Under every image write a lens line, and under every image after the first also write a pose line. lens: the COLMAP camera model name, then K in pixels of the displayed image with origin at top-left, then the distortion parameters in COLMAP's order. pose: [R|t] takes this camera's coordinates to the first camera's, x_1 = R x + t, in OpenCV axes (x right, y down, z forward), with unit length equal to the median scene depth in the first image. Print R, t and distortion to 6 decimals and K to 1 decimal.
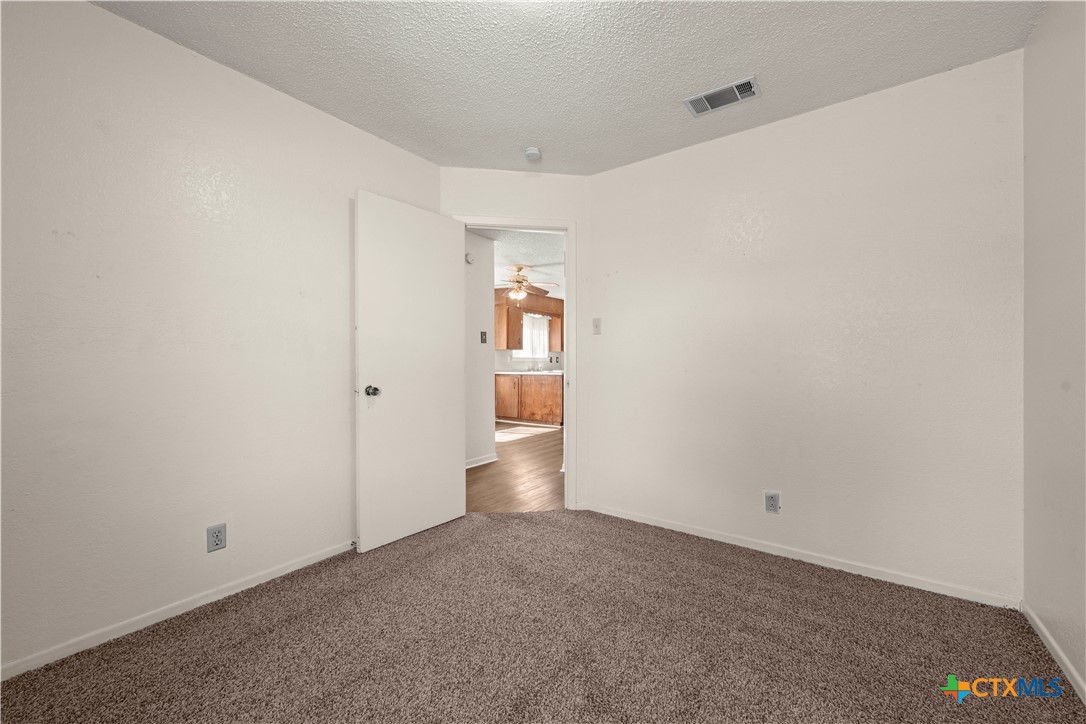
lens RADIAL K [[436.7, 0, 543.2], [0, 436.7, 359.7], [0, 0, 1]] dist [0.000078, -0.000036]
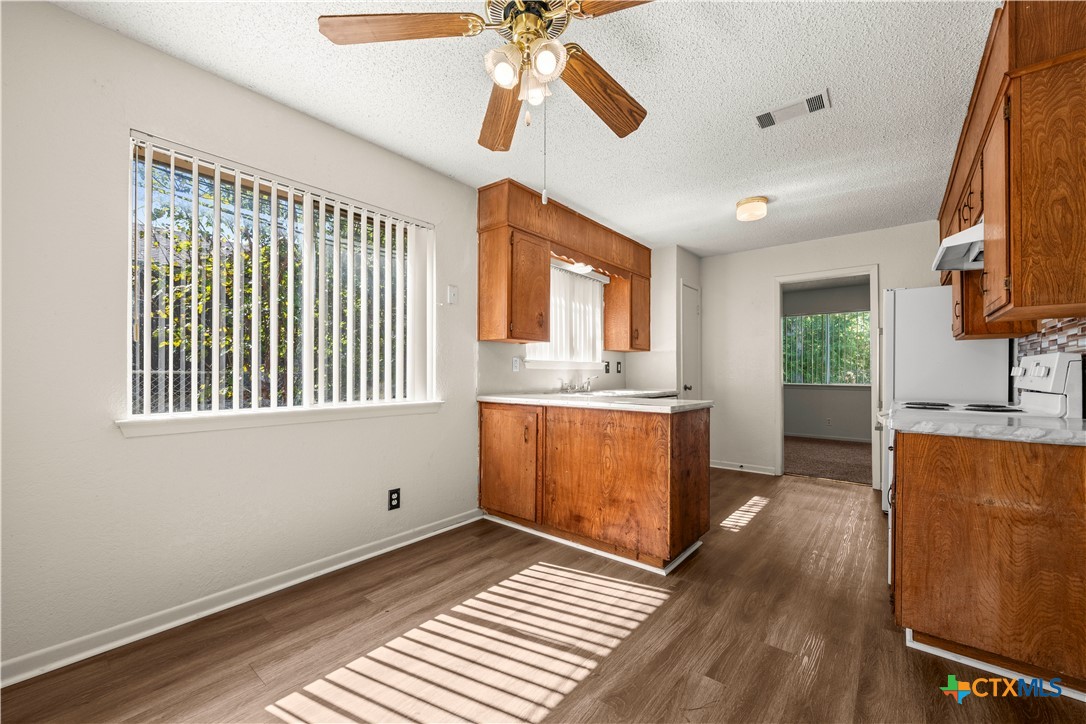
lens RADIAL K [[431.0, 0, 547.1], [0, 431.0, 365.8], [0, 0, 1]] dist [-0.000070, -0.000191]
pose [[0.998361, 0.000114, -0.057234, -0.026203], [-0.000640, 0.999958, -0.009169, 0.003370], [0.057231, 0.009191, 0.998319, 0.609698]]
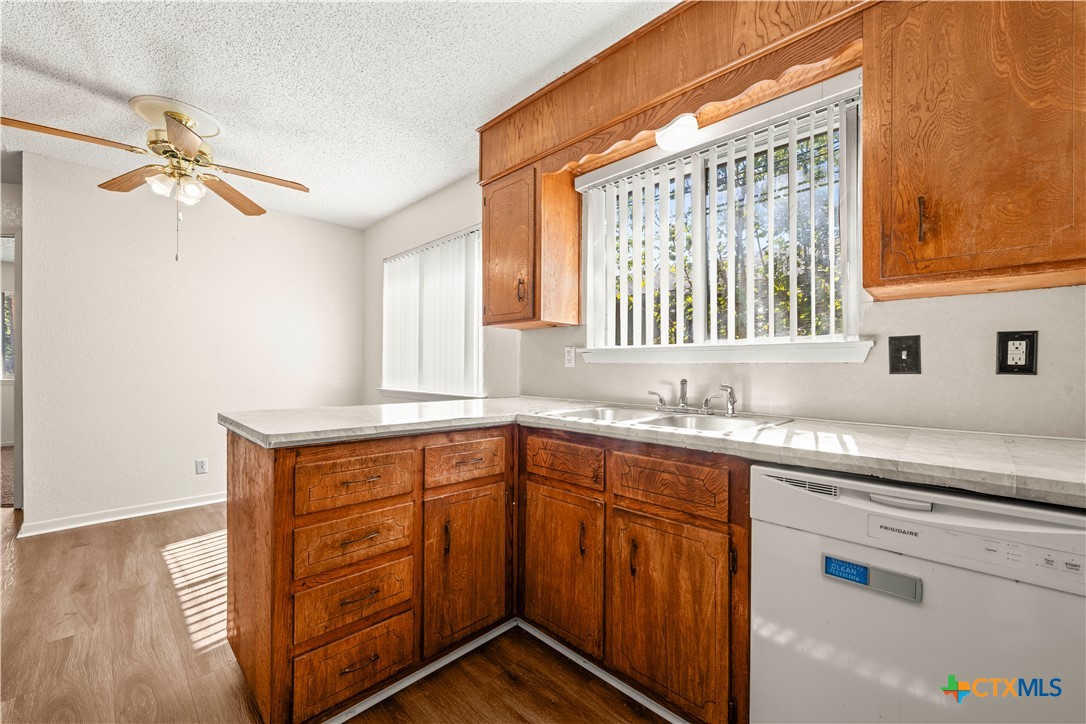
lens RADIAL K [[431.0, 0, 547.1], [0, 431.0, 365.8], [0, 0, 1]] dist [-0.000070, -0.000191]
pose [[-0.140251, -0.007450, -0.990088, 0.213000], [-0.003667, 0.999969, -0.007005, 0.006518], [0.990109, 0.002648, -0.140274, 1.069412]]
